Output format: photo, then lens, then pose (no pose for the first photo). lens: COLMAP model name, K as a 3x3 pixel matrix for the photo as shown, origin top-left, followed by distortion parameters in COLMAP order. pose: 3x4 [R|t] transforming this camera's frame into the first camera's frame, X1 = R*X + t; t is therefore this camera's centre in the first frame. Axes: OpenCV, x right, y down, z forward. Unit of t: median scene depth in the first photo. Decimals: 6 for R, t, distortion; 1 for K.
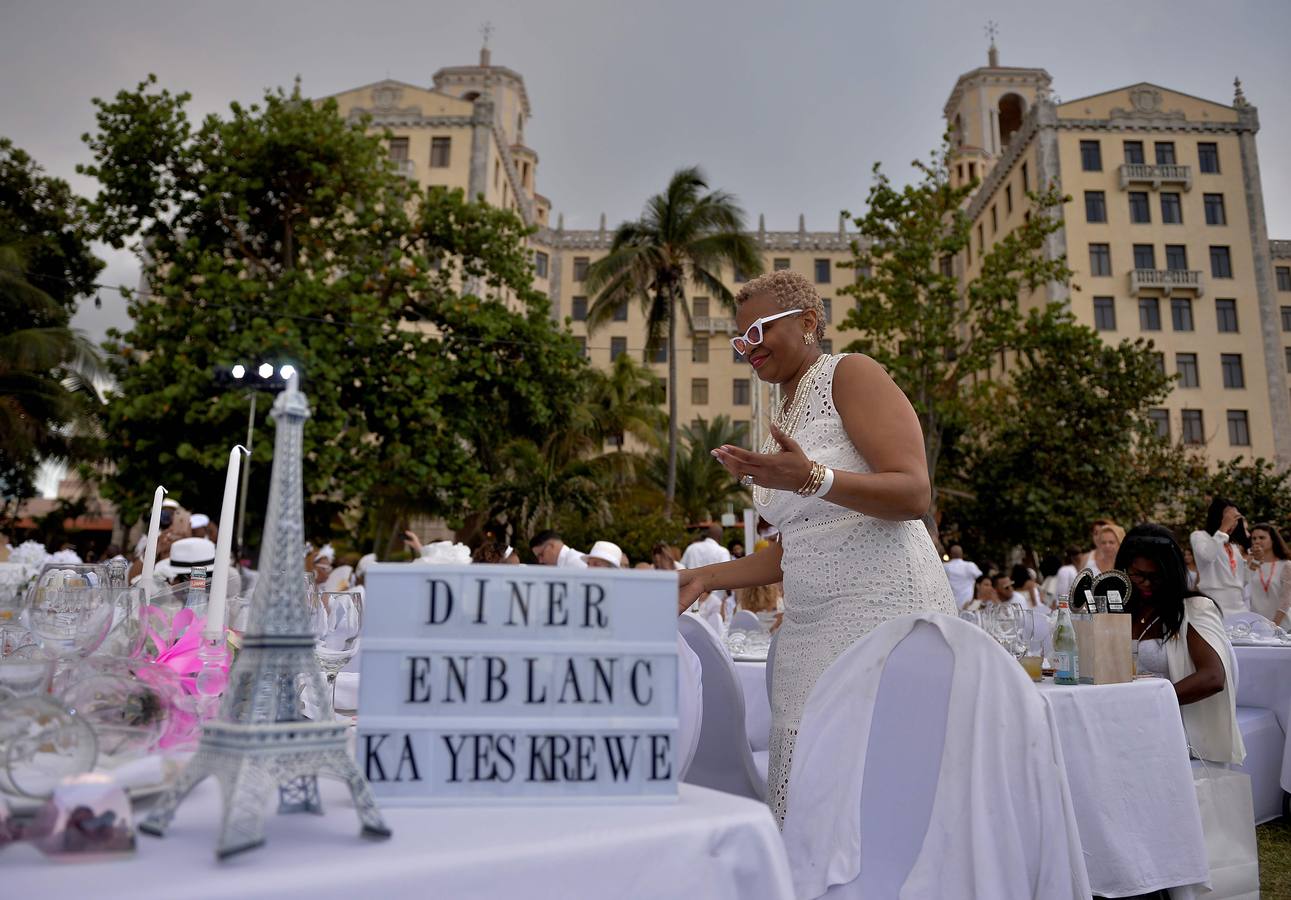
lens RADIAL K [[990.3, 0, 649.5], [0, 990.3, 450.8], [0, 0, 1]] dist [-0.065097, 0.016709]
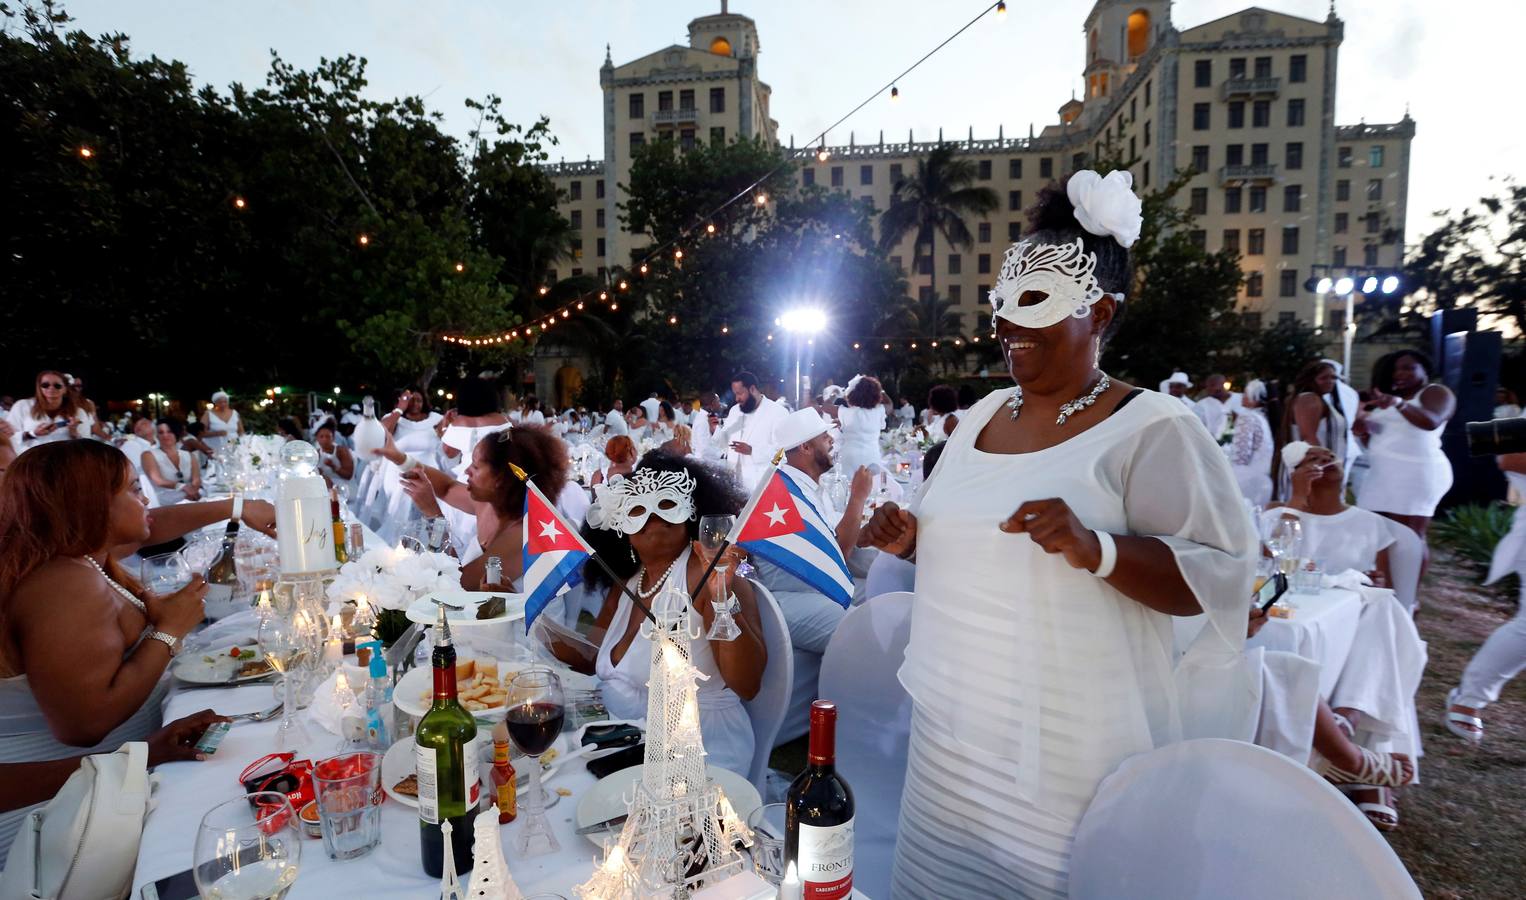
lens RADIAL K [[722.0, 0, 751.7], [0, 722.0, 517.4], [0, 0, 1]] dist [-0.040127, 0.010627]
pose [[0.996061, -0.018817, -0.086649, -0.089351], [0.043164, 0.956516, 0.288469, -0.027287], [0.077453, -0.291073, 0.953561, -0.142990]]
